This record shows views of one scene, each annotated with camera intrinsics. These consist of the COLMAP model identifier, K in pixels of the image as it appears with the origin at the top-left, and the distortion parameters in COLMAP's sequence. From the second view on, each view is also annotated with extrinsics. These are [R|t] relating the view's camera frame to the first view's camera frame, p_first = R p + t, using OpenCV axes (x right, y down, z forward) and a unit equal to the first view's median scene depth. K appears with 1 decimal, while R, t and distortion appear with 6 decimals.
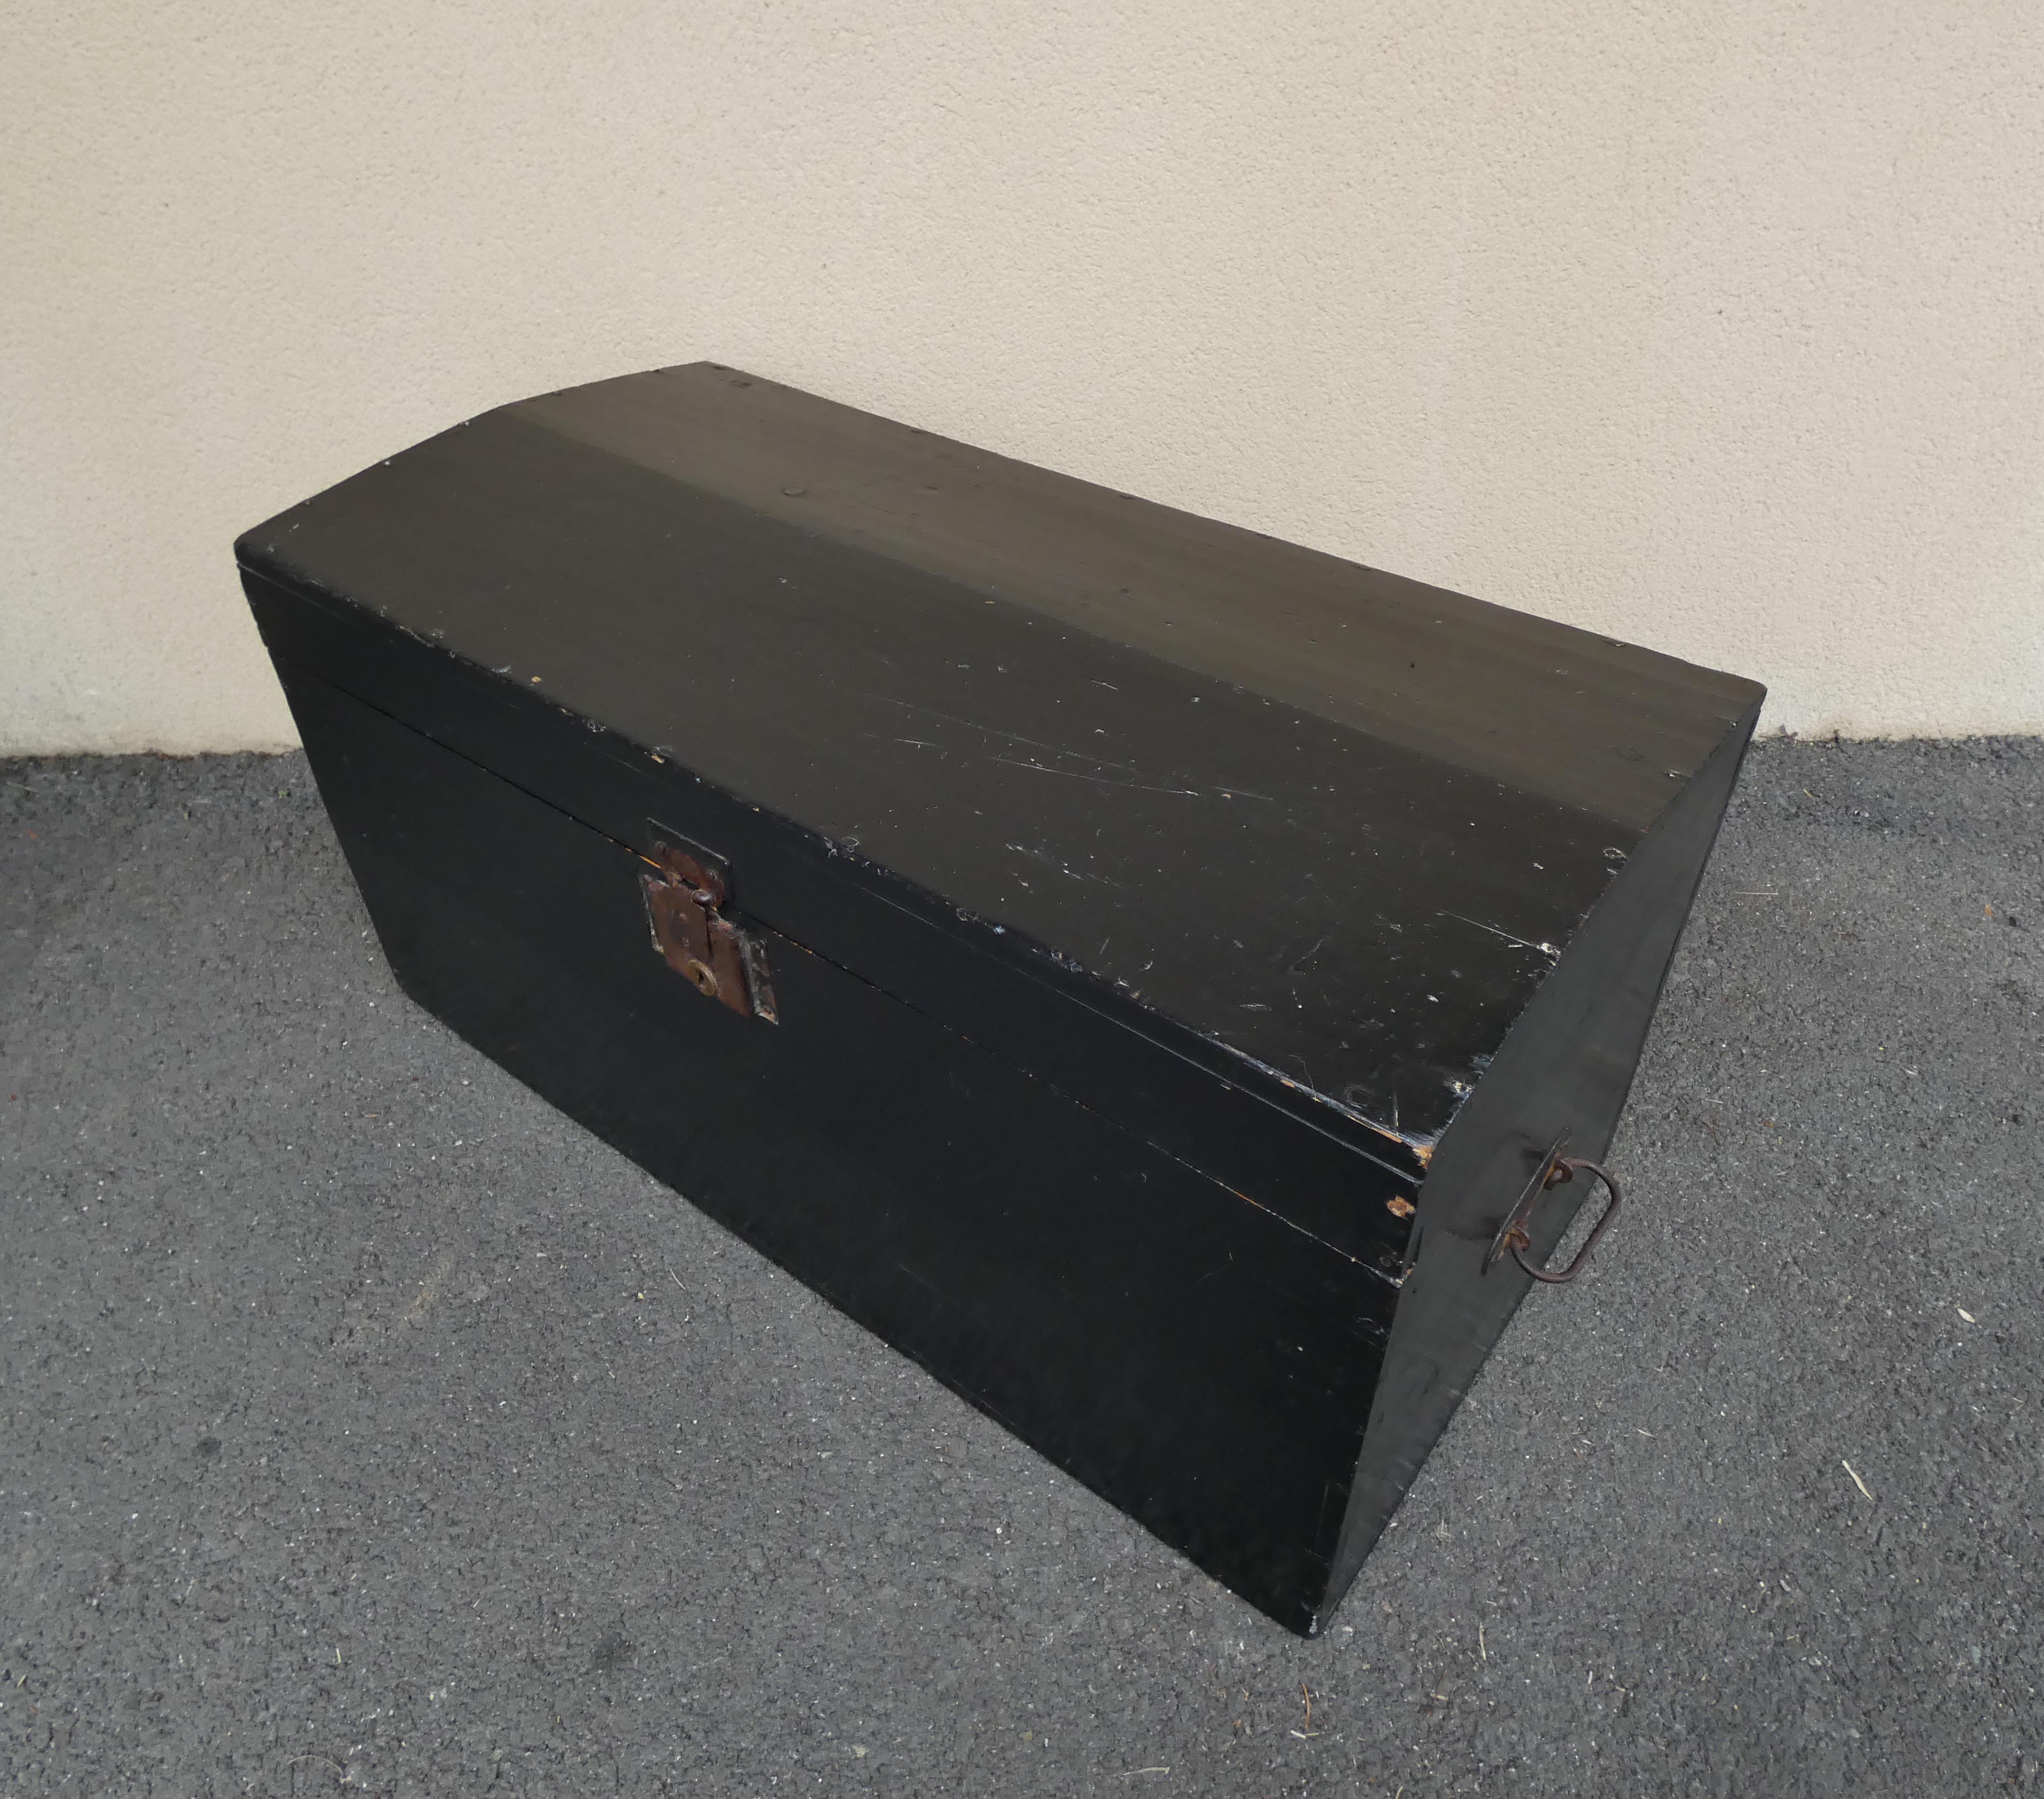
lens RADIAL K [[1474.0, 0, 1048.6], [0, 1474.0, 867.4], [0, 0, 1]] dist [-0.010622, 0.006763]
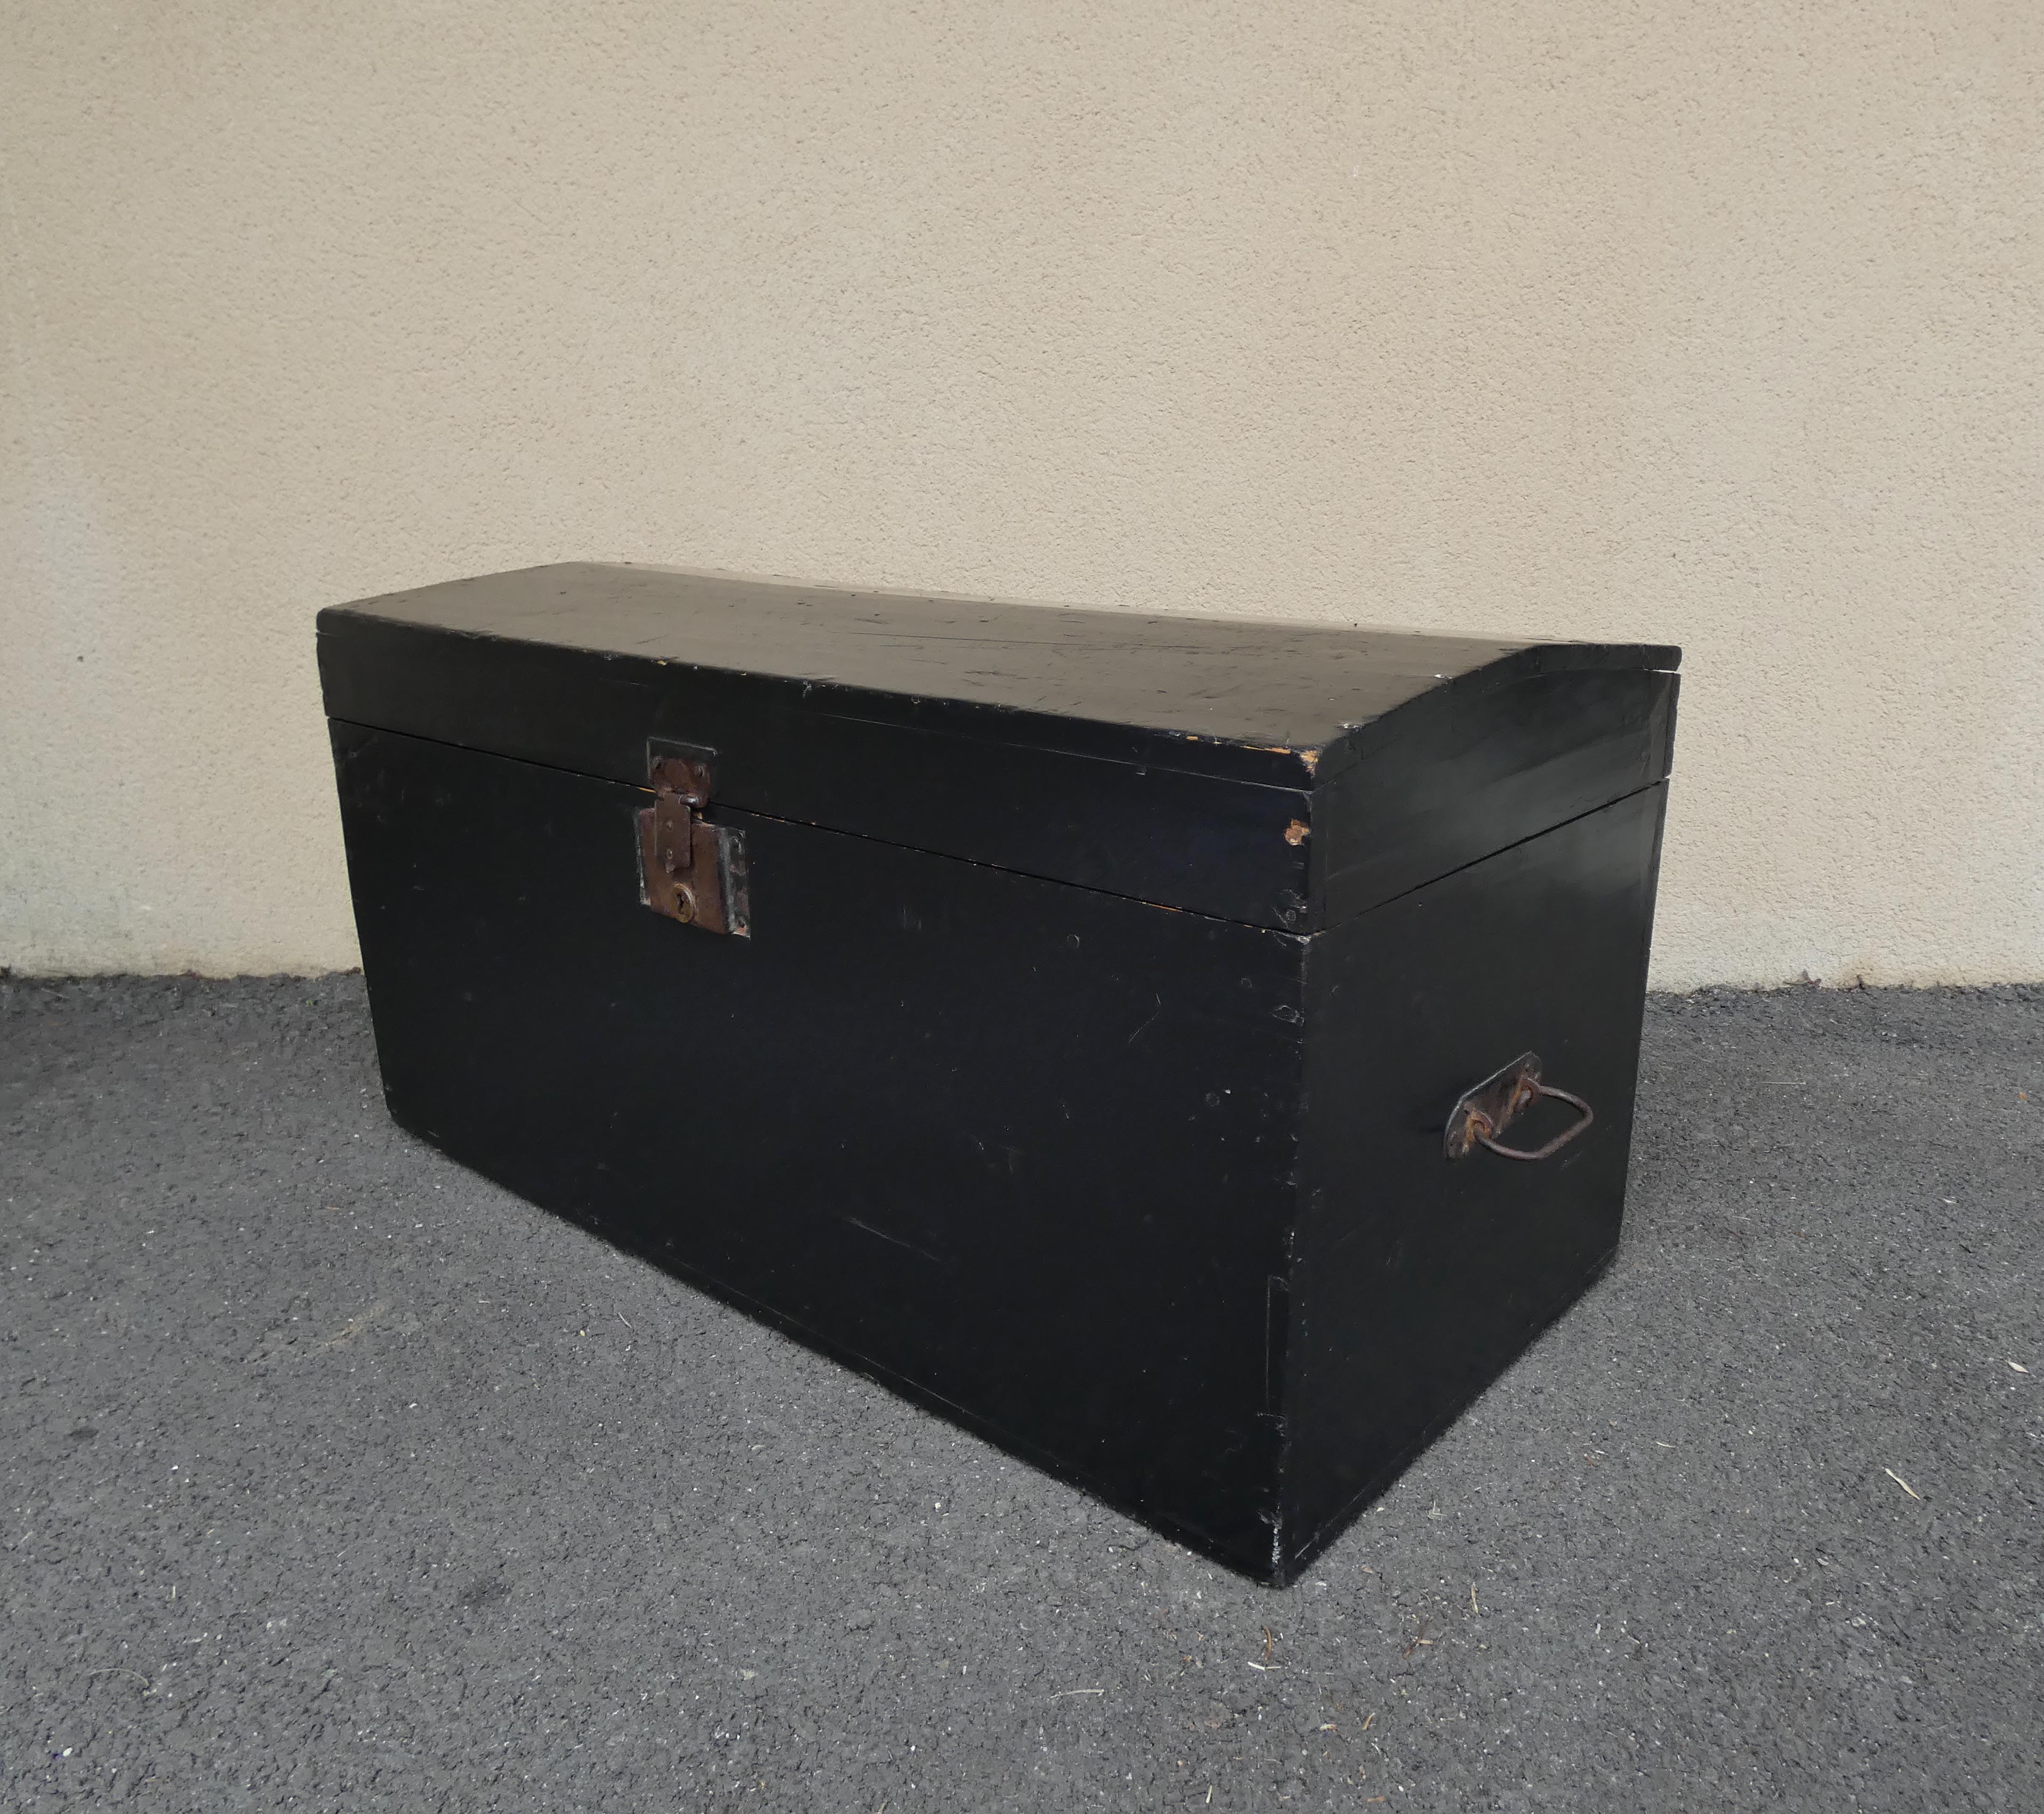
lens RADIAL K [[1553.6, 0, 1126.7], [0, 1553.6, 930.7], [0, 0, 1]] dist [-0.002828, 0.000905]
pose [[0.999756, 0.015052, -0.016190, 0.069512], [-0.019880, 0.932496, -0.360632, 0.352576], [0.009669, 0.360865, 0.932568, -0.004134]]
